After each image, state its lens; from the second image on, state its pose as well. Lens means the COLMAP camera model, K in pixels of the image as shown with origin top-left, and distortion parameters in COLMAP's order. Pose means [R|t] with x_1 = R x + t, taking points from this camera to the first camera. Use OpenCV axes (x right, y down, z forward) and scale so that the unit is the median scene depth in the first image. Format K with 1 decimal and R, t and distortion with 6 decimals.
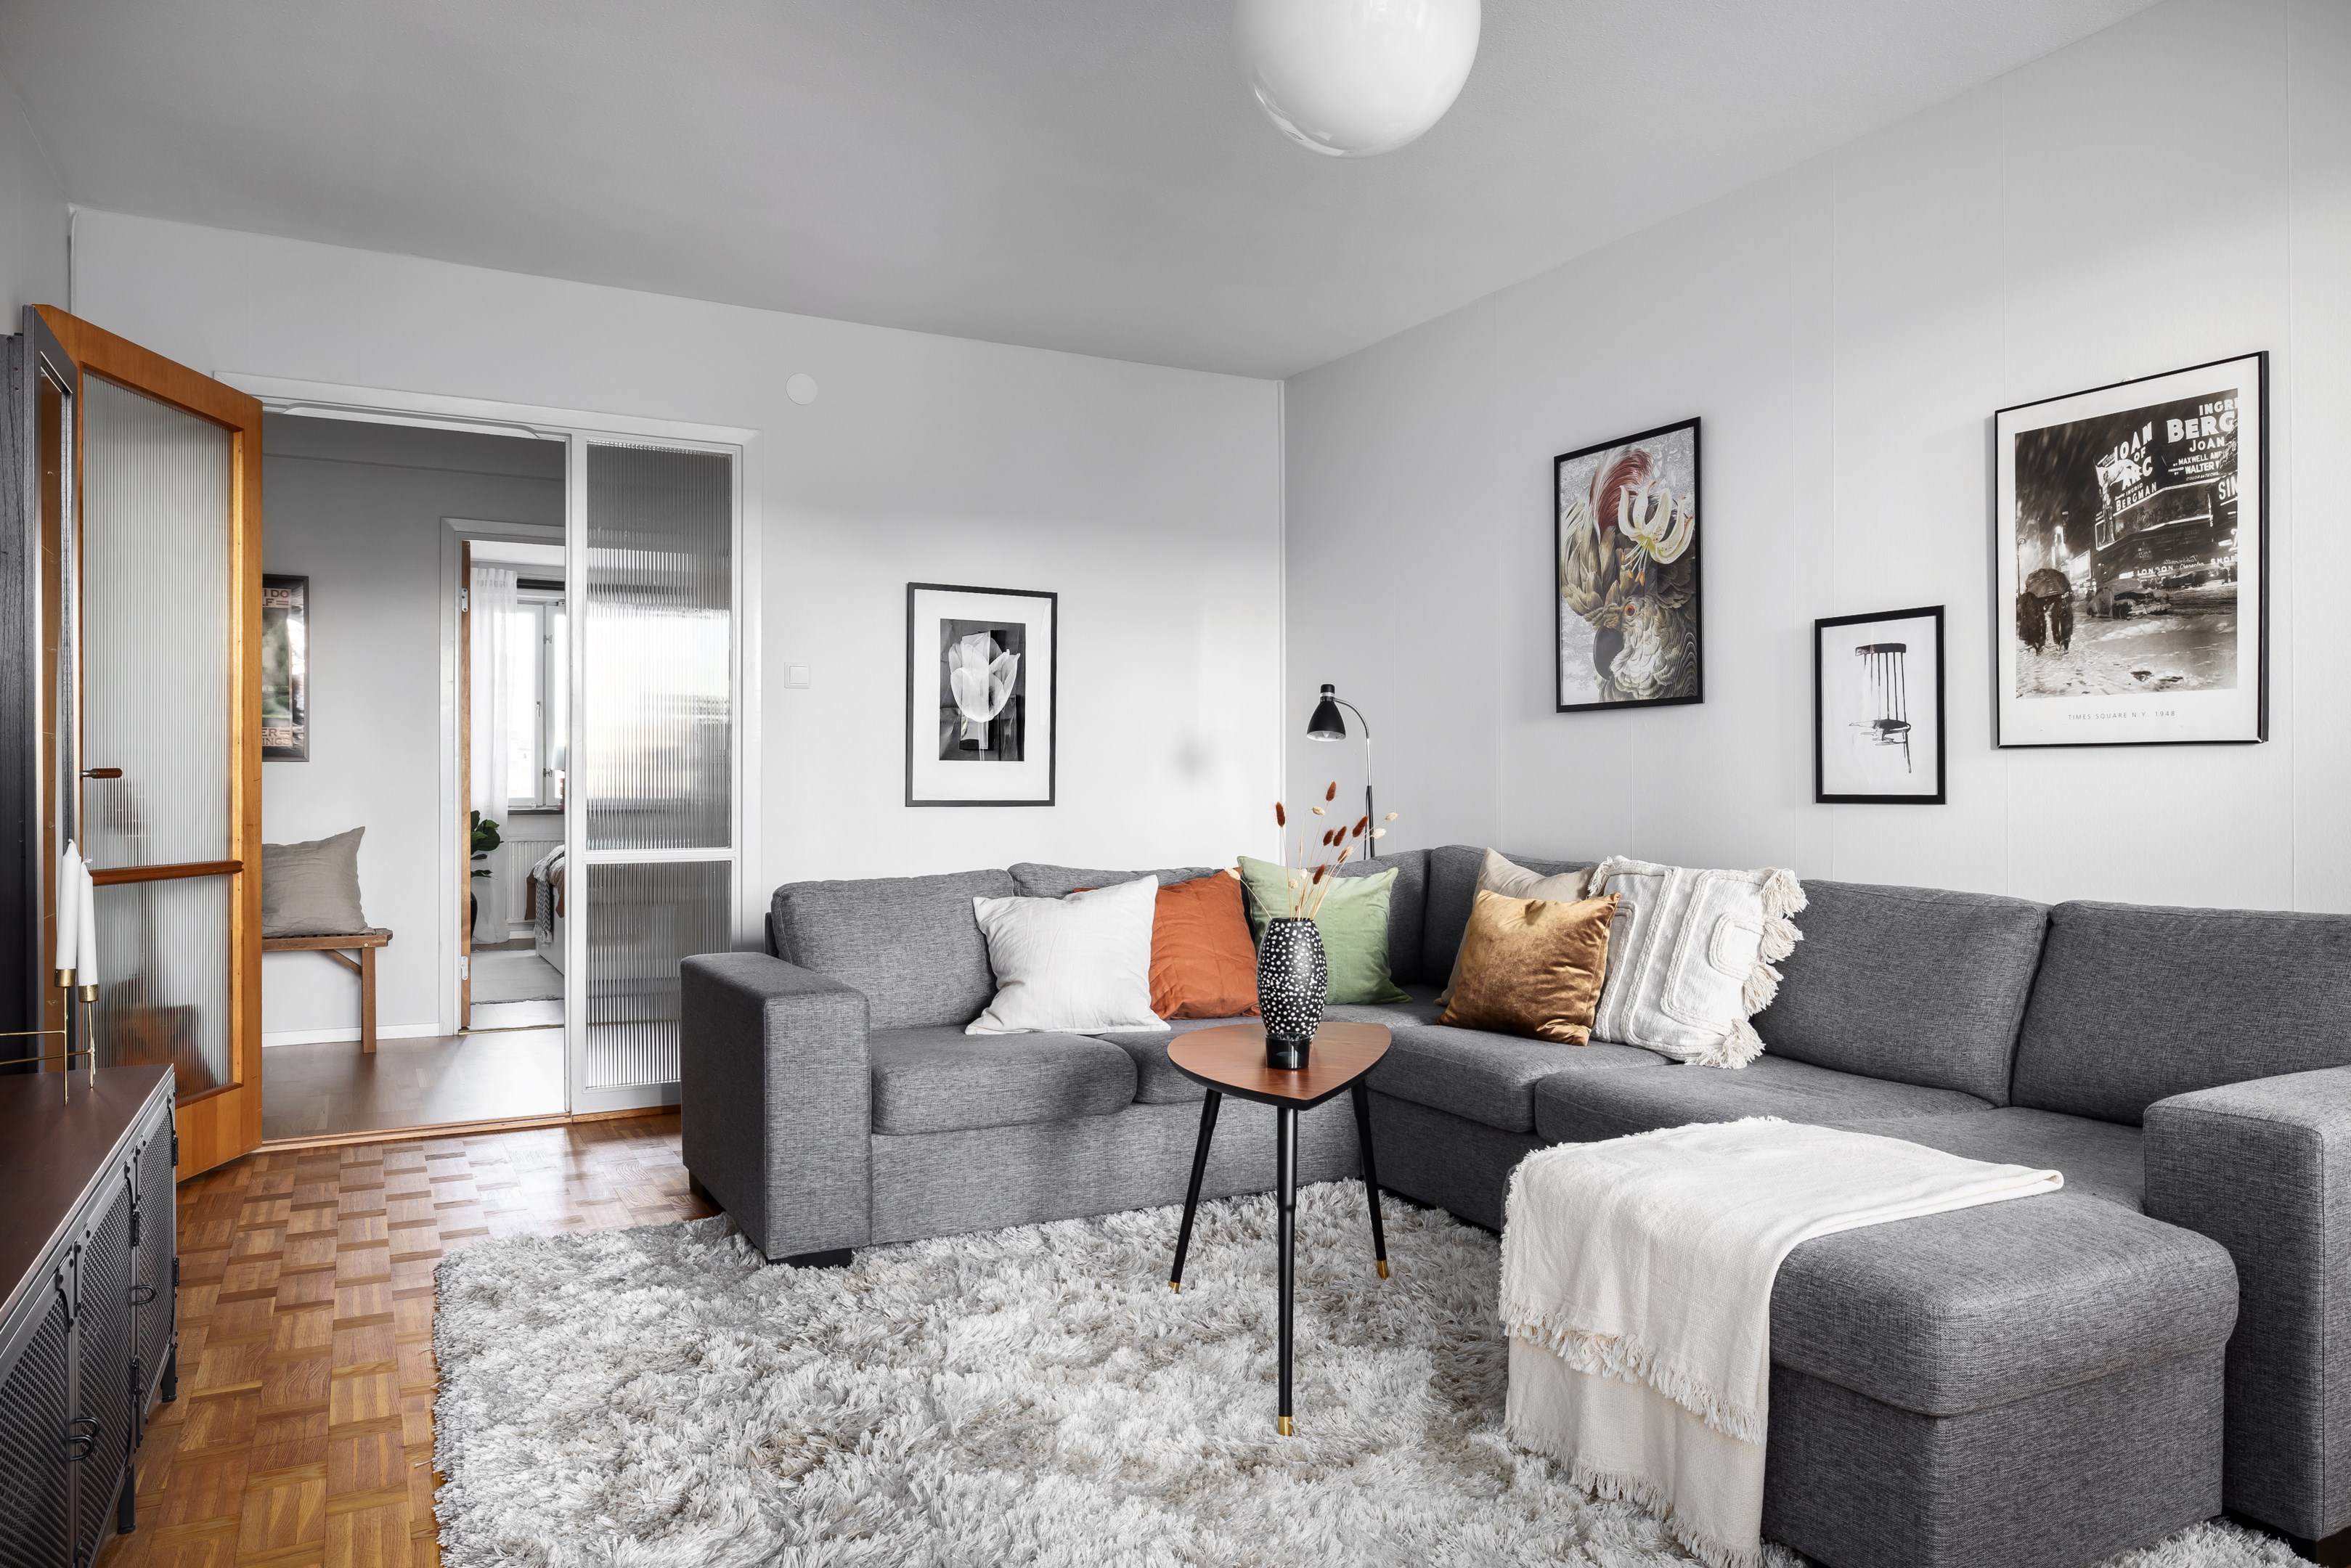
lens RADIAL K [[1538.9, 0, 1176.5], [0, 1538.9, 788.6], [0, 0, 1]] dist [-0.000326, 0.000552]
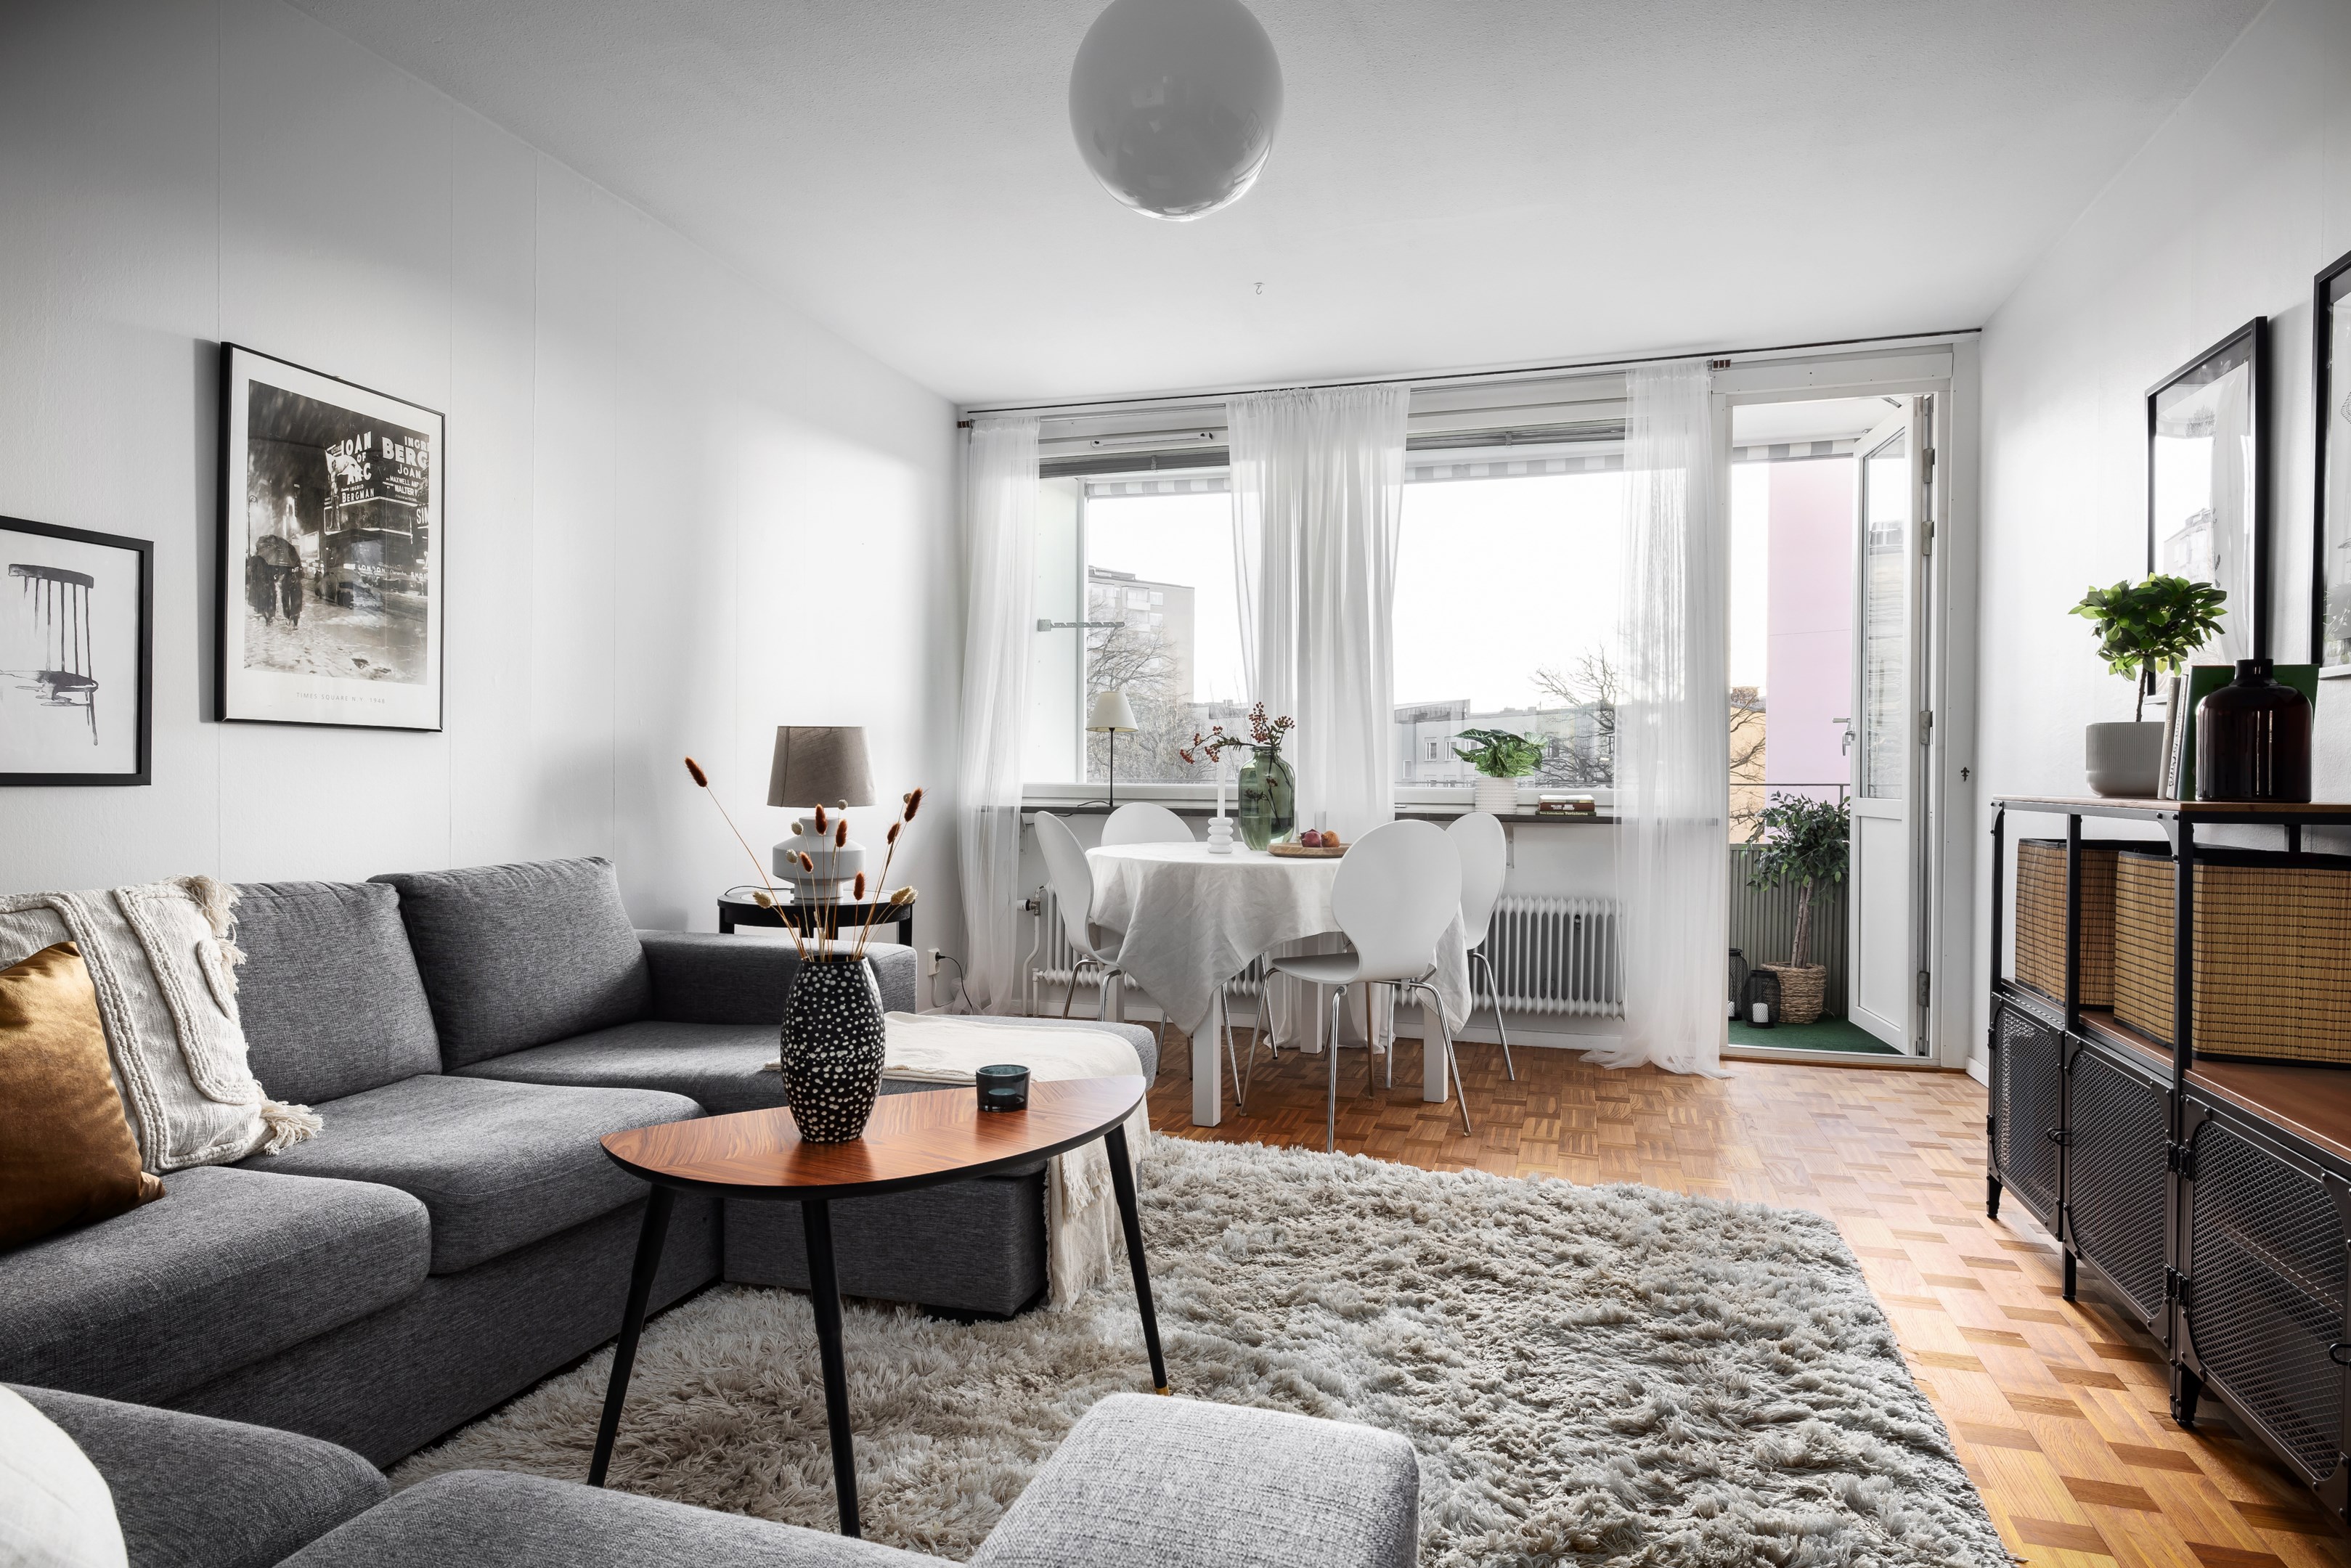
lens RADIAL K [[1324.1, 0, 1183.3], [0, 1324.1, 777.5], [0, 0, 1]] dist [0.000261, -0.000117]
pose [[-0.698974, -0.007172, 0.715111, -0.429893], [-0.010654, 0.999943, -0.000385, 0.000846], [-0.715067, -0.007888, -0.699011, 1.209840]]
